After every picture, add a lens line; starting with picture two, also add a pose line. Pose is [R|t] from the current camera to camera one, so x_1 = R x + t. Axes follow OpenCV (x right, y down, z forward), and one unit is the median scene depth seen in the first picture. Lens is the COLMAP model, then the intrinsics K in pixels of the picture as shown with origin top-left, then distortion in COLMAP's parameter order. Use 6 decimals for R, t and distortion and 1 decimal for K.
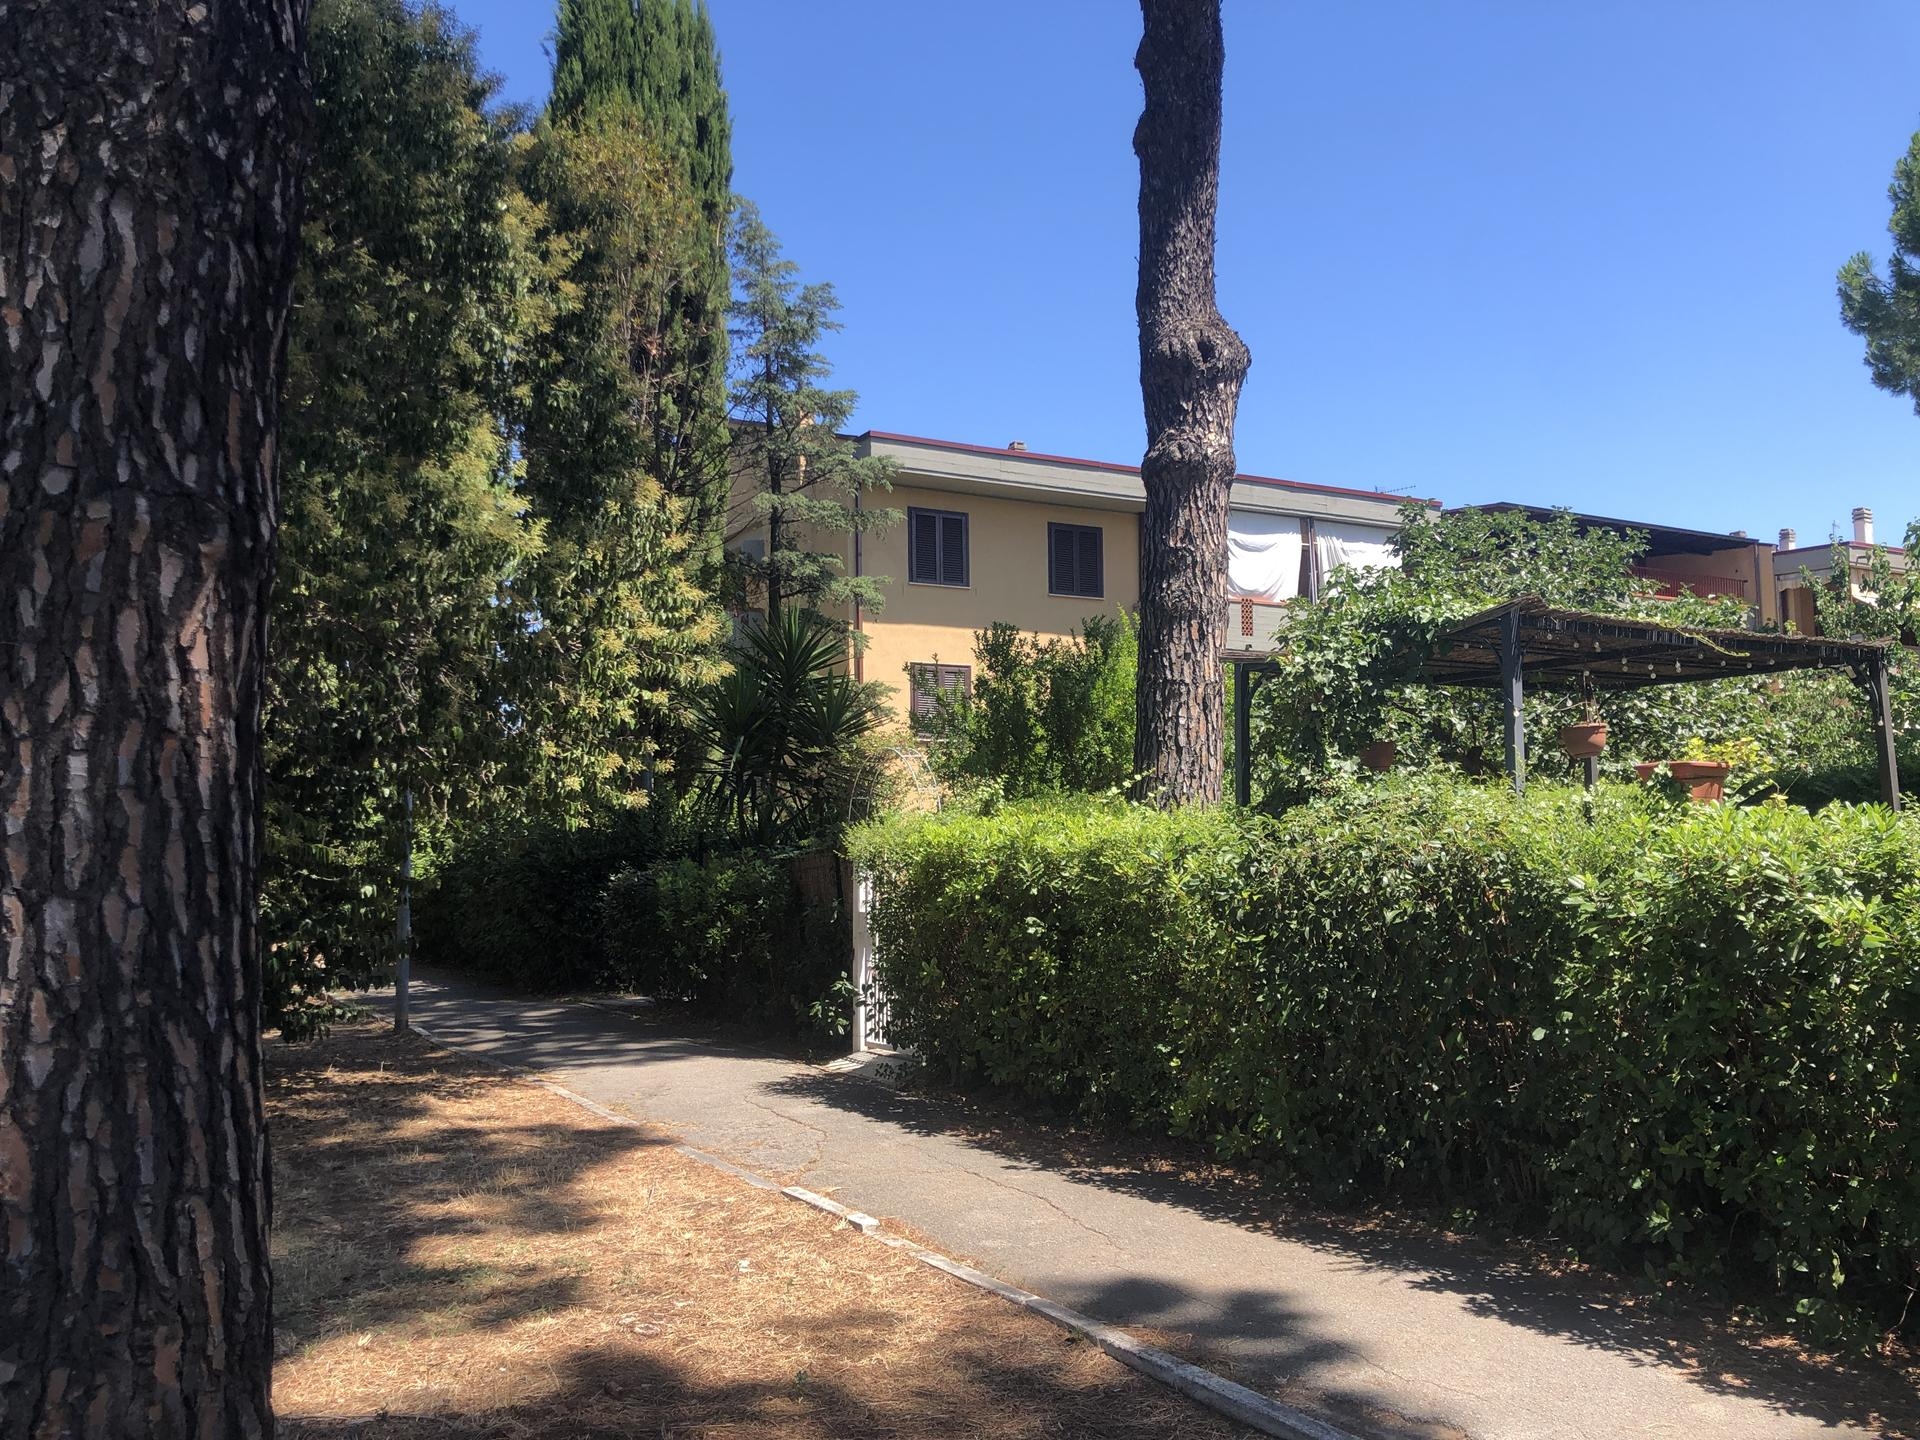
lens RADIAL K [[1562.3, 0, 962.7], [0, 1562.3, 827.8], [0, 0, 1]] dist [0.002033, -0.171667]
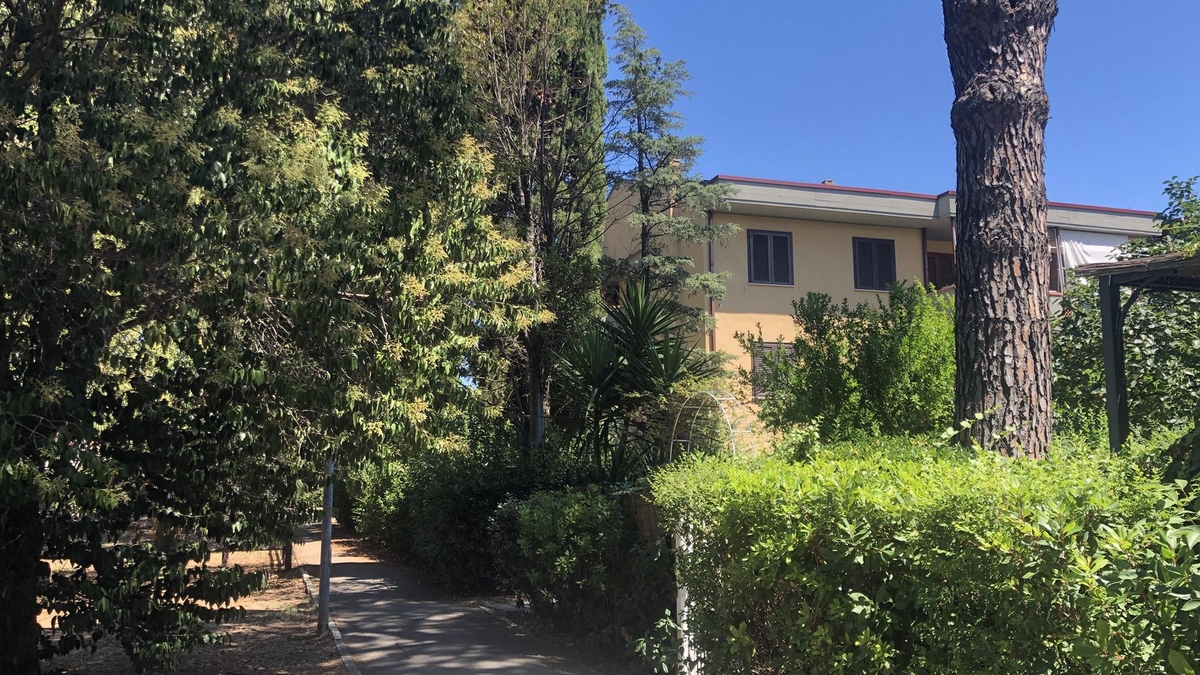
lens RADIAL K [[997.3, 0, 600.0], [0, 997.3, 337.5], [0, 0, 1]] dist [-0.004736, -0.004359]
pose [[0.981049, -0.022441, -0.192455, 0.012383], [-0.001459, 0.992387, -0.123152, -0.006281], [0.193753, 0.121099, 0.973547, 0.349619]]
